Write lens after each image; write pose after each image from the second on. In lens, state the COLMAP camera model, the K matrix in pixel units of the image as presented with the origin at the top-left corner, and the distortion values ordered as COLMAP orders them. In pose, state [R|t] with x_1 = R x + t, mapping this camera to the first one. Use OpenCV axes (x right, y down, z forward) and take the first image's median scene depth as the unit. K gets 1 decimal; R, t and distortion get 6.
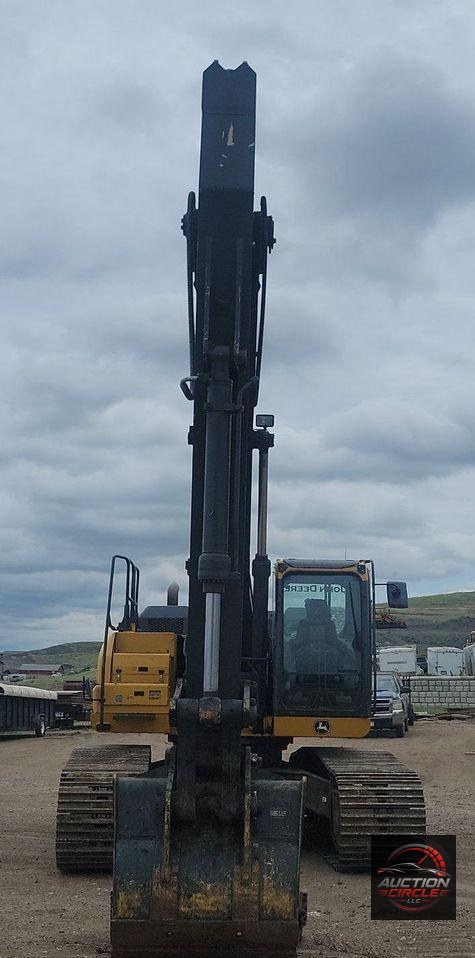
lens RADIAL K [[1127.4, 0, 241.0], [0, 1127.4, 482.0], [0, 0, 1]] dist [0.049994, 0.000000]
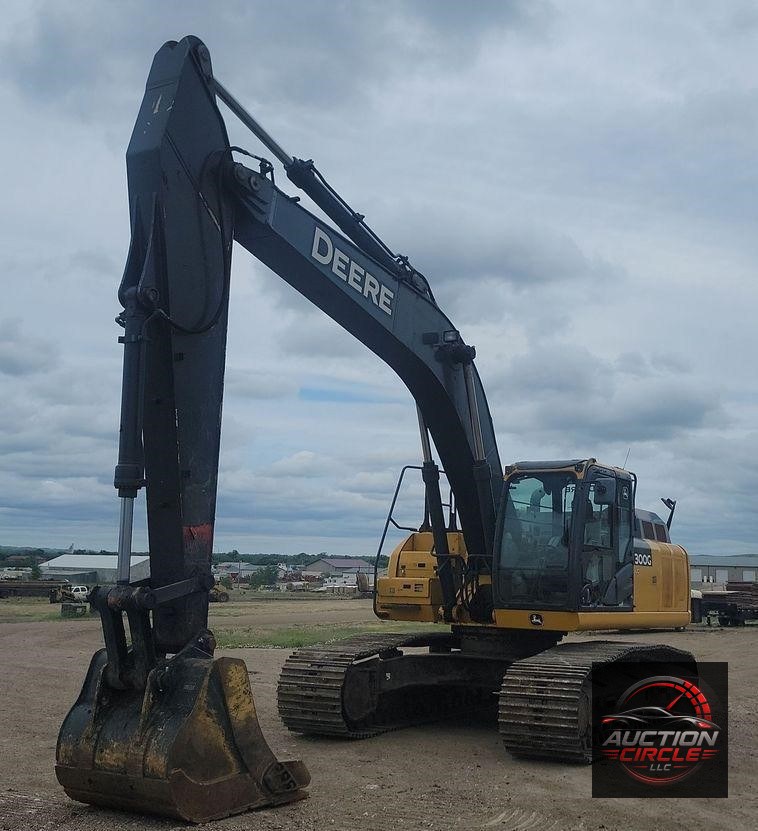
lens RADIAL K [[981.5, 0, 384.7], [0, 981.5, 410.6], [0, 0, 1]] dist [0.074990, 0.000000]
pose [[0.849091, -0.085702, -0.521248, 0.446612], [0.087369, 0.995945, -0.021431, 0.030349], [0.520971, -0.027344, 0.853136, 0.149349]]
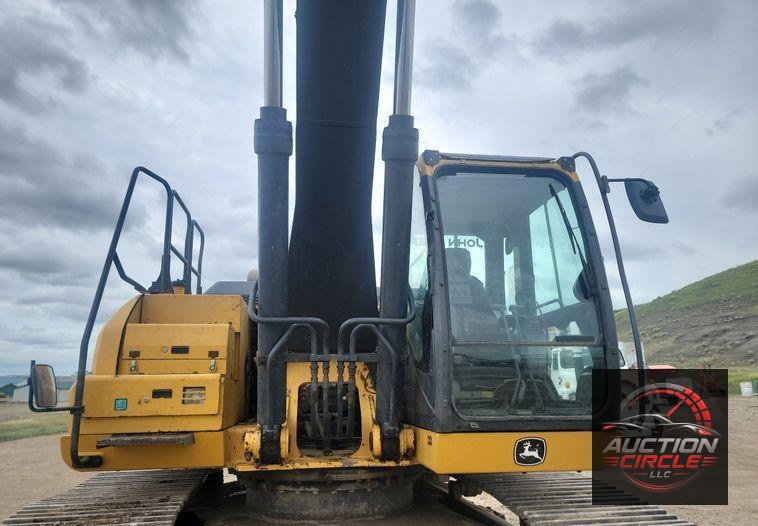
lens RADIAL K [[552.6, 0, 380.0], [0, 552.6, 274.3], [0, 0, 1]] dist [0.039113, -0.004515]
pose [[0.991450, 0.001325, 0.130479, -0.024962], [0.000719, 0.999878, -0.015621, 0.142890], [-0.130484, 0.015581, 0.991328, 0.766087]]
